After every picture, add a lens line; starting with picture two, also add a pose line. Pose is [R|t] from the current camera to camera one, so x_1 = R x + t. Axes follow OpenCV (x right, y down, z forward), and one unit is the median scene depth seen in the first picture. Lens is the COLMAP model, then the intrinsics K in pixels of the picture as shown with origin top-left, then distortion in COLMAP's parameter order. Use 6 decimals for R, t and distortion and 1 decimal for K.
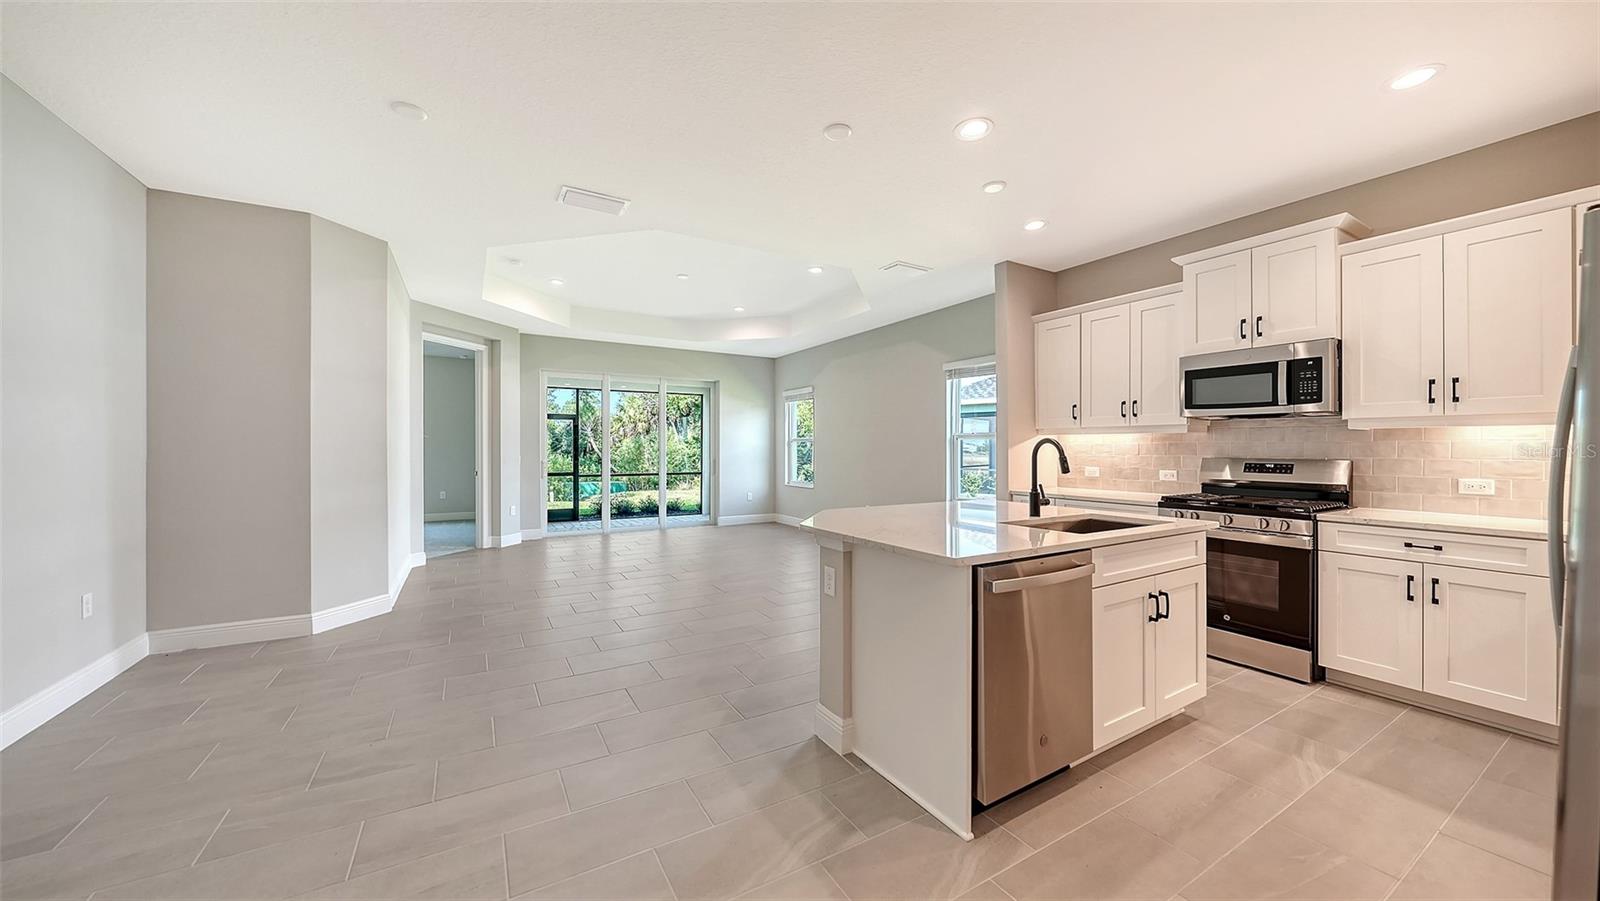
lens RADIAL K [[563.1, 0, 793.2], [0, 563.1, 441.6], [0, 0, 1]] dist [-0.002622, -0.000158]
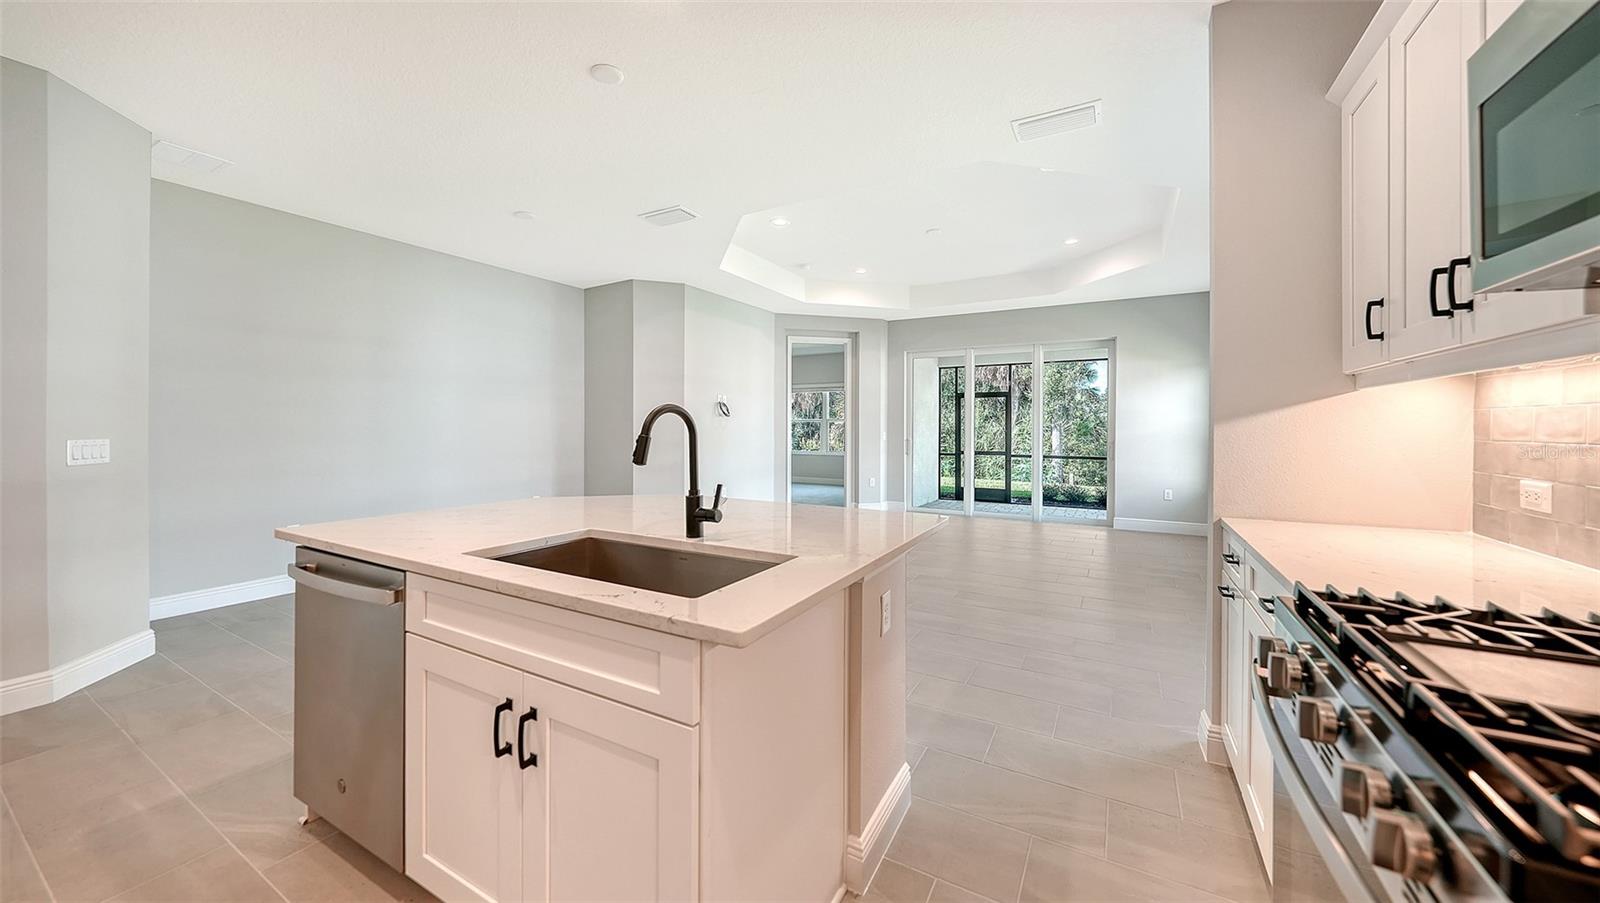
lens RADIAL K [[562.1, 0, 794.9], [0, 562.1, 426.8], [0, 0, 1]] dist [-0.000029, -0.000034]
pose [[0.498243, -0.000696, -0.867037, 0.652111], [0.008639, 0.999954, 0.004161, 0.011054], [0.866994, -0.009564, 0.498226, 0.527521]]
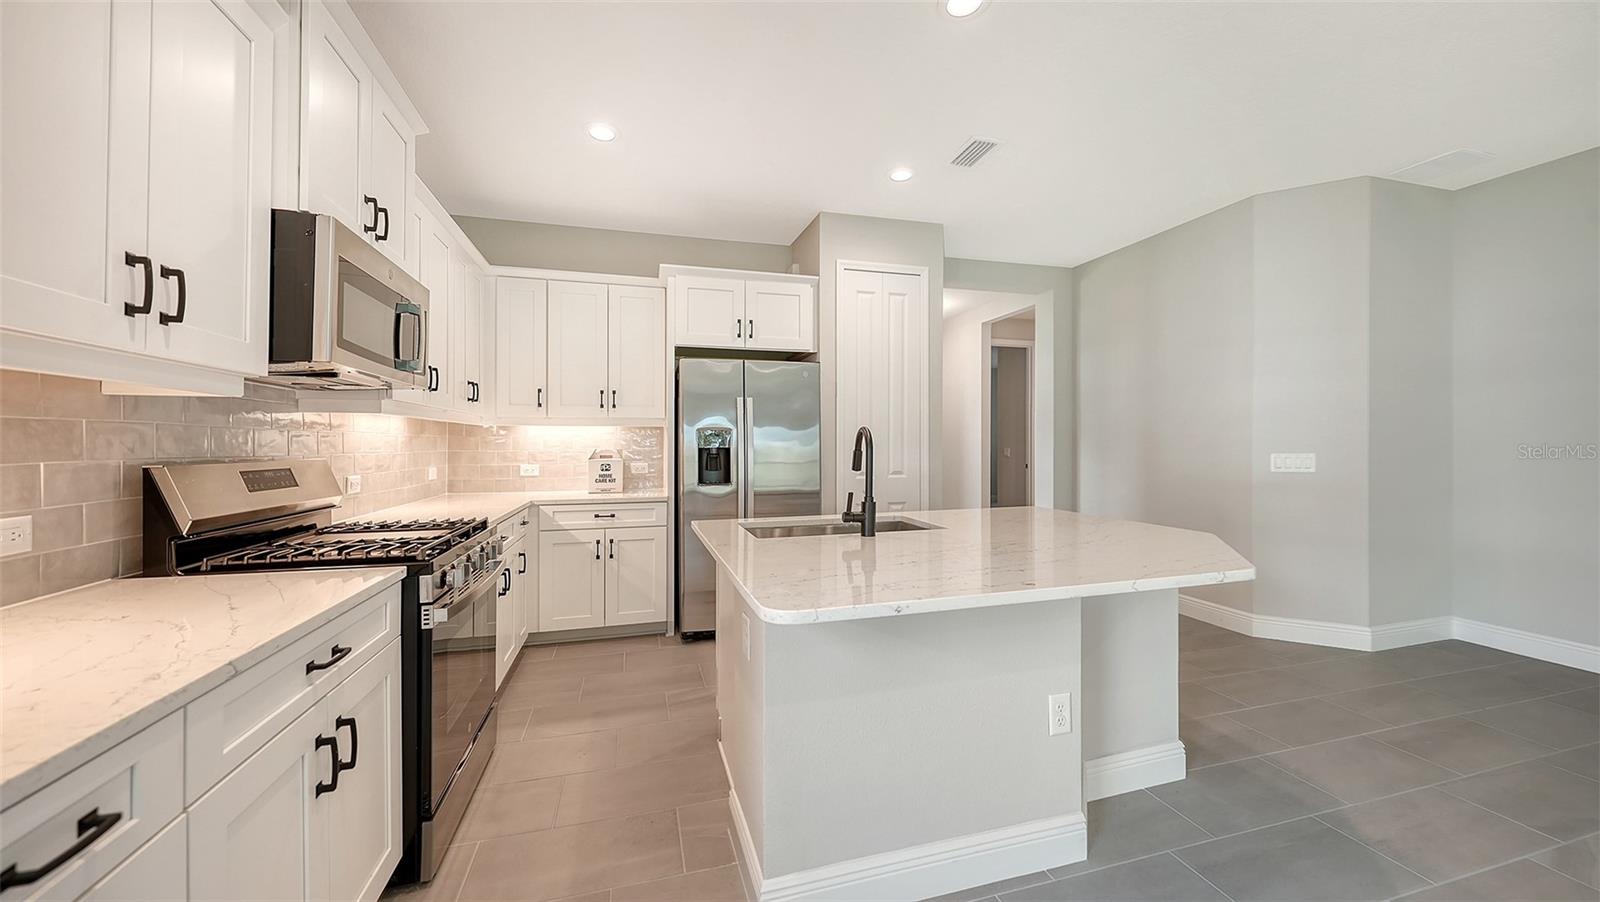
lens RADIAL K [[563.1, 0, 793.2], [0, 563.1, 442.1], [0, 0, 1]] dist [-0.002622, -0.000158]
pose [[-0.966478, 0.002158, 0.256741, 0.222235], [-0.001536, 0.999898, -0.014185, 0.016975], [-0.256745, -0.014104, -0.966376, 1.130331]]
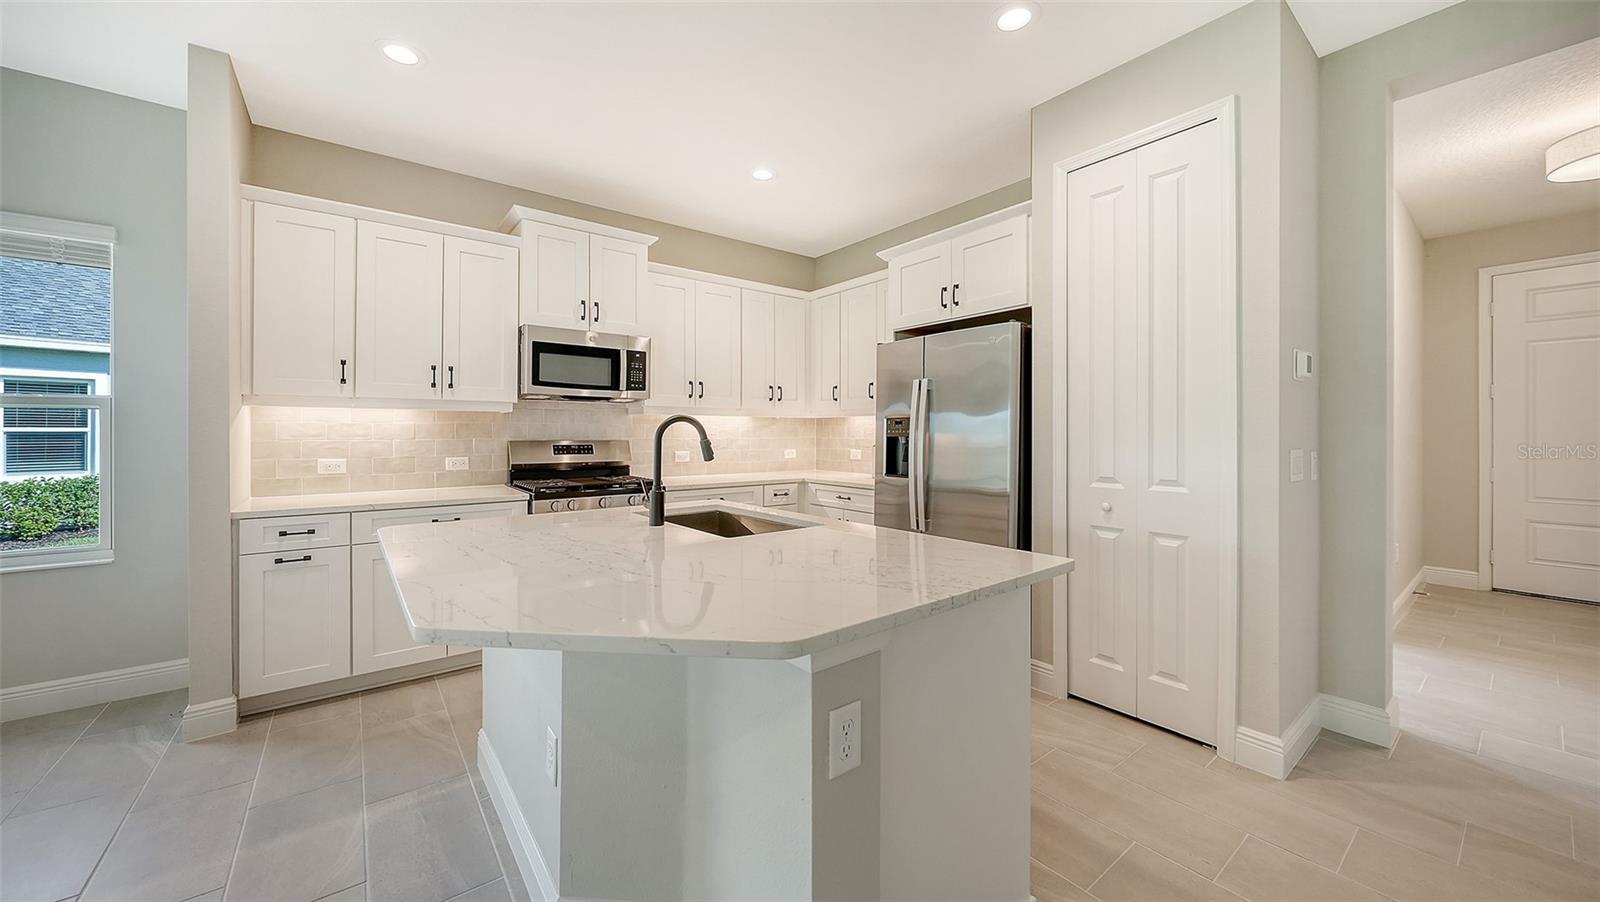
lens RADIAL K [[570.2, 0, 784.9], [0, 570.2, 435.0], [0, 0, 1]] dist [-0.001307, -0.000055]
pose [[-0.119516, -0.004759, 0.992821, -0.197154], [-0.011133, 0.999932, 0.003452, 0.010657], [-0.992770, -0.010640, -0.119561, 0.613197]]
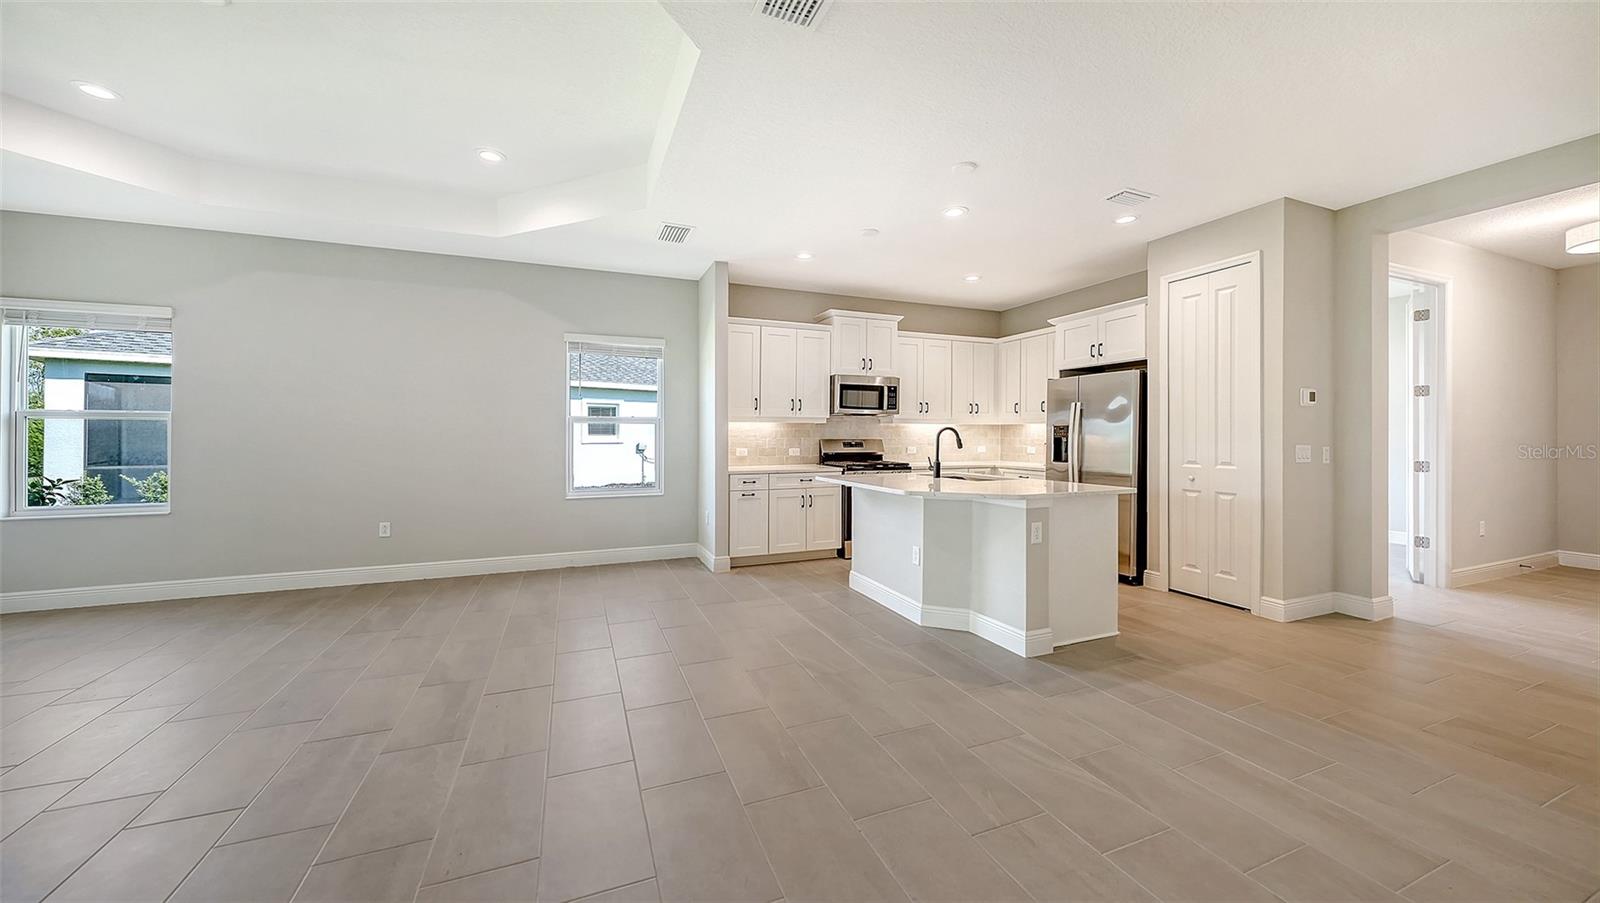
lens RADIAL K [[553.5, 0, 797.8], [0, 553.5, 436.2], [0, 0, 1]] dist [-0.001856, -0.000219]
pose [[0.142111, -0.004204, 0.989842, -0.727376], [-0.011690, 0.999914, 0.005925, 0.010763], [-0.989782, -0.012413, 0.142049, 0.767414]]
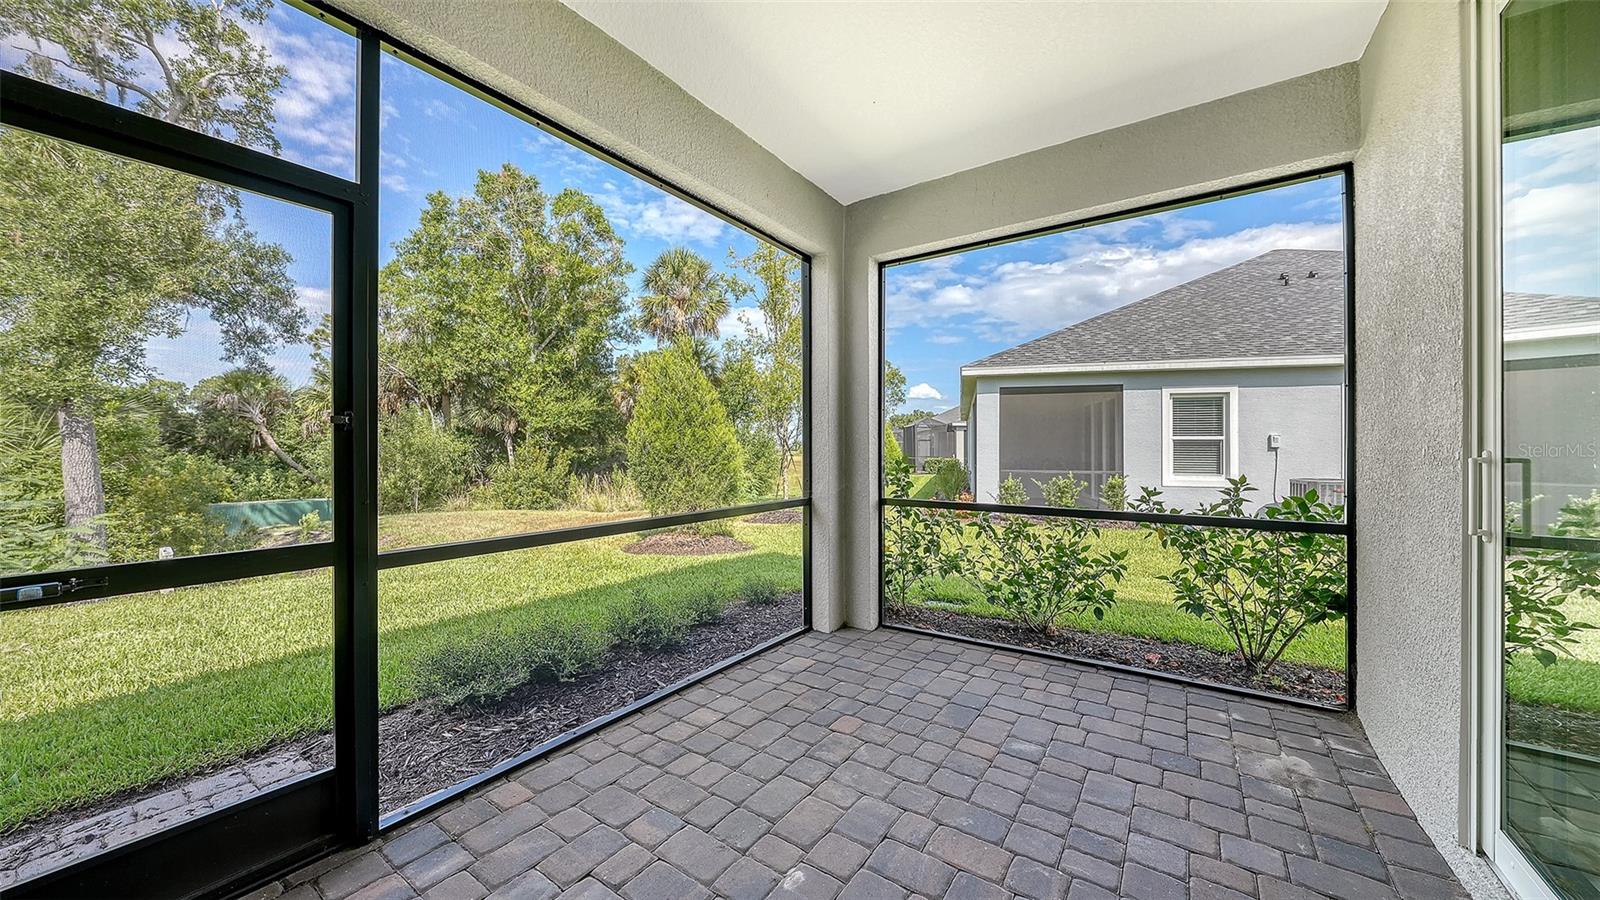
lens RADIAL K [[553.5, 0, 797.8], [0, 553.5, 434.7], [0, 0, 1]] dist [-0.001856, -0.000219]
pose [[0.906337, 0.006463, 0.422505, -0.842237], [-0.002698, 0.999951, -0.009509, 0.061537], [-0.422546, 0.007478, 0.906311, 2.008323]]
